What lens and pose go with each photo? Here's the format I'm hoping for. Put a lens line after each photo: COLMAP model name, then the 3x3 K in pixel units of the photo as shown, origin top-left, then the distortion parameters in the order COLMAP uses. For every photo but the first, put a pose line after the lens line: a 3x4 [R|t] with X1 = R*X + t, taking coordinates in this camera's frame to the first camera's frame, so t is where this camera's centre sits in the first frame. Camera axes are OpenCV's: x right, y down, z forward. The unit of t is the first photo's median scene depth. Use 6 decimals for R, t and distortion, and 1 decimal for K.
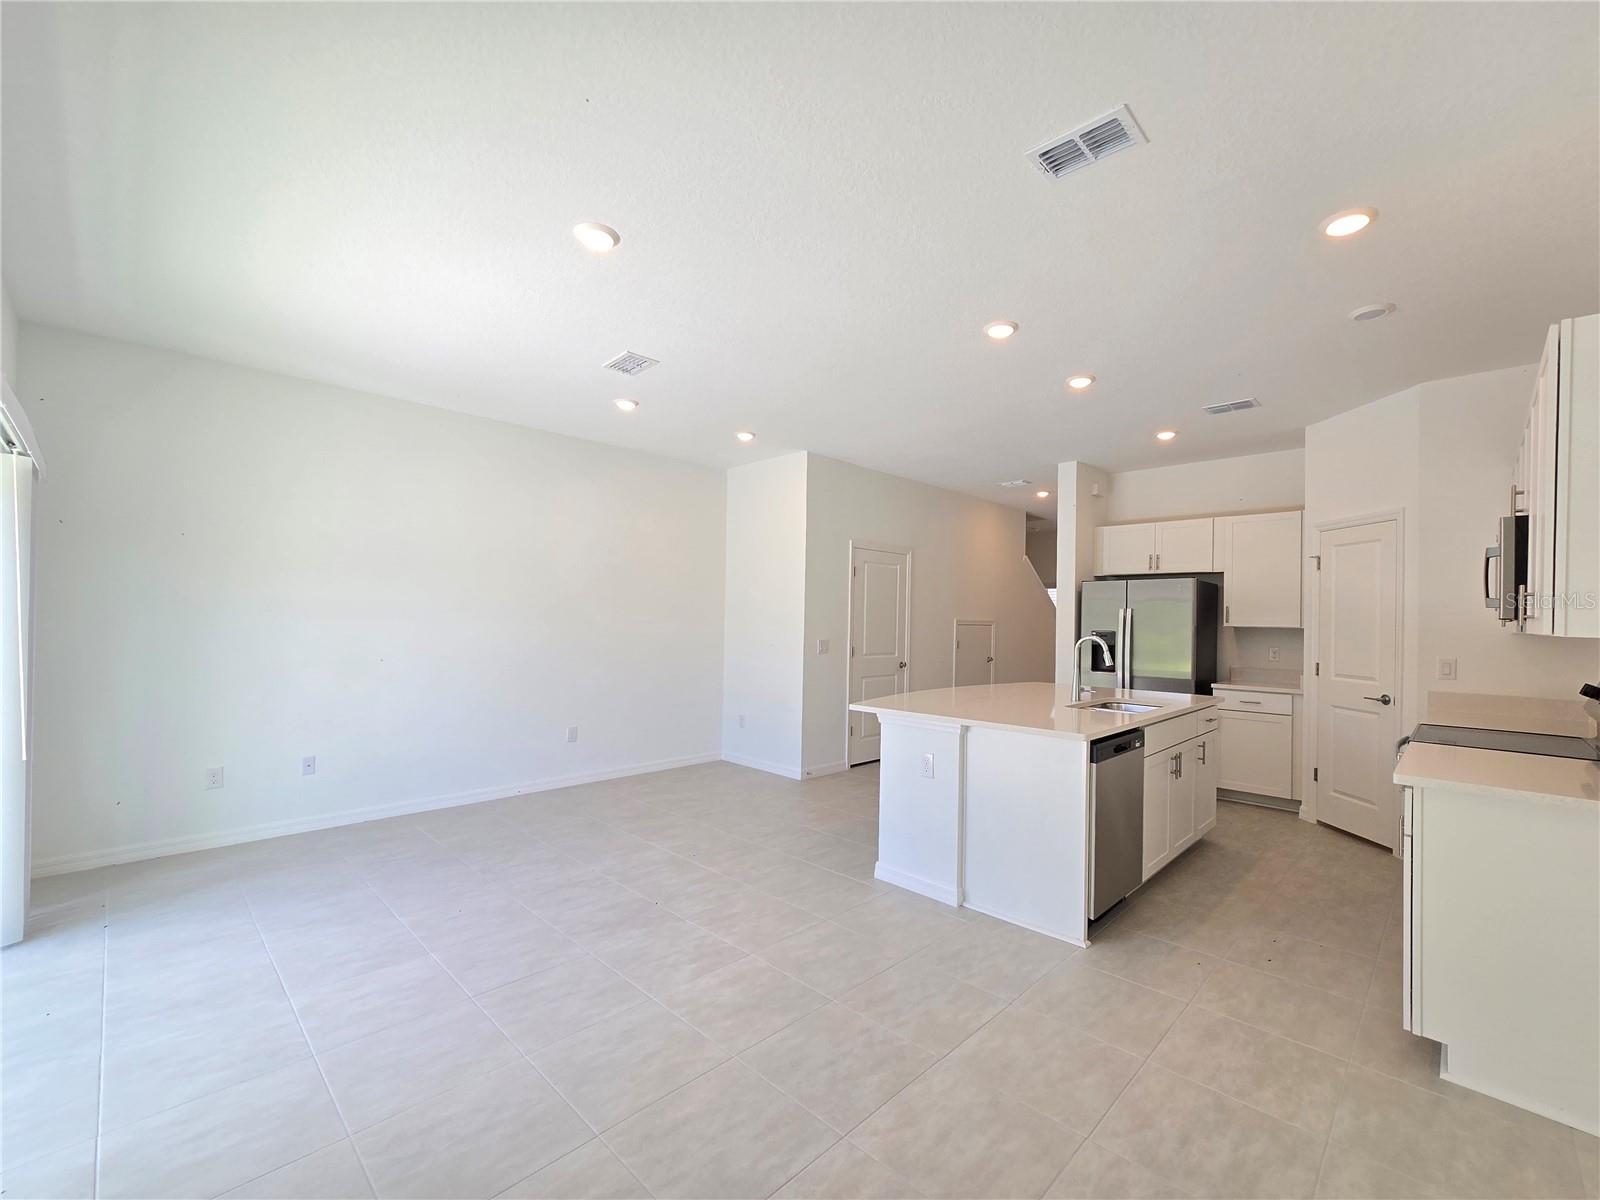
lens RADIAL K [[678.5, 0, 810.6], [0, 678.5, 612.7], [0, 0, 1]] dist [-0.001735, 0.000389]
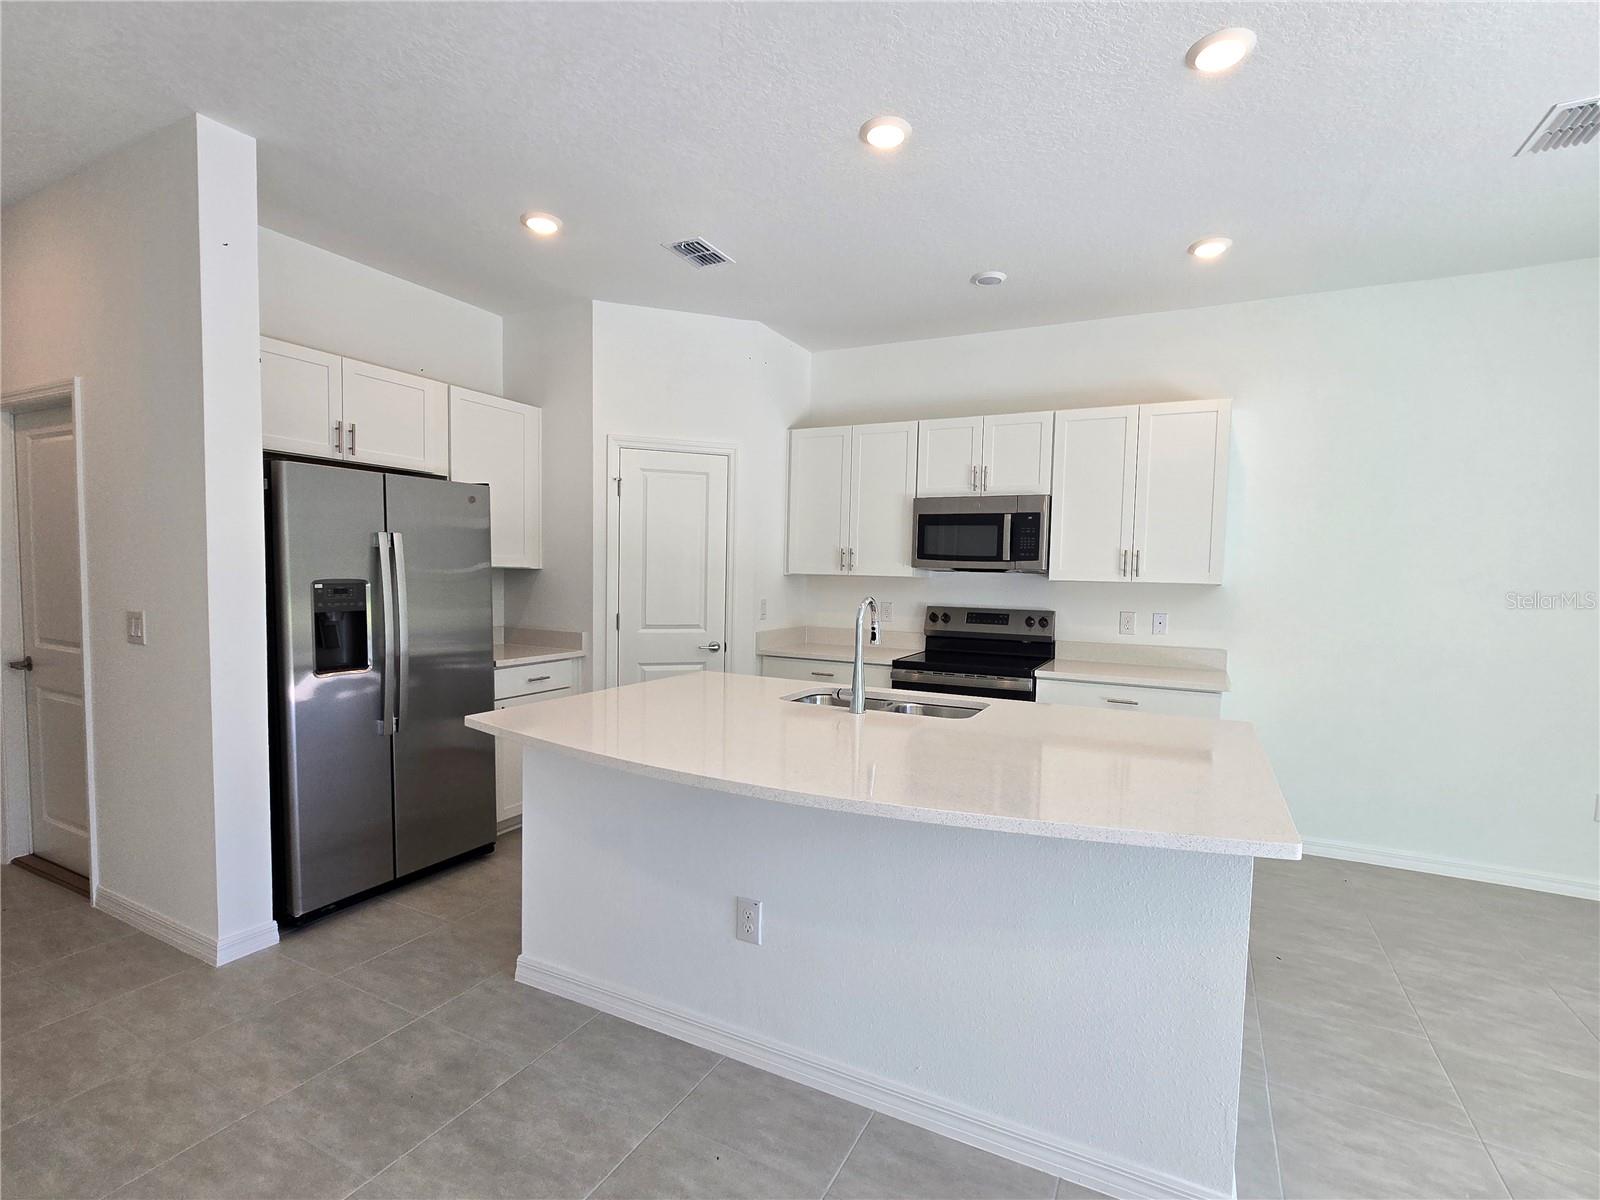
lens RADIAL K [[759.5, 0, 814.6], [0, 759.5, 609.9], [0, 0, 1]] dist [-0.002526, -0.000656]
pose [[-0.304609, -0.071177, 0.949814, -0.164247], [-0.035074, 0.997366, 0.063491, 0.004753], [-0.951831, -0.013974, -0.306303, 1.027862]]
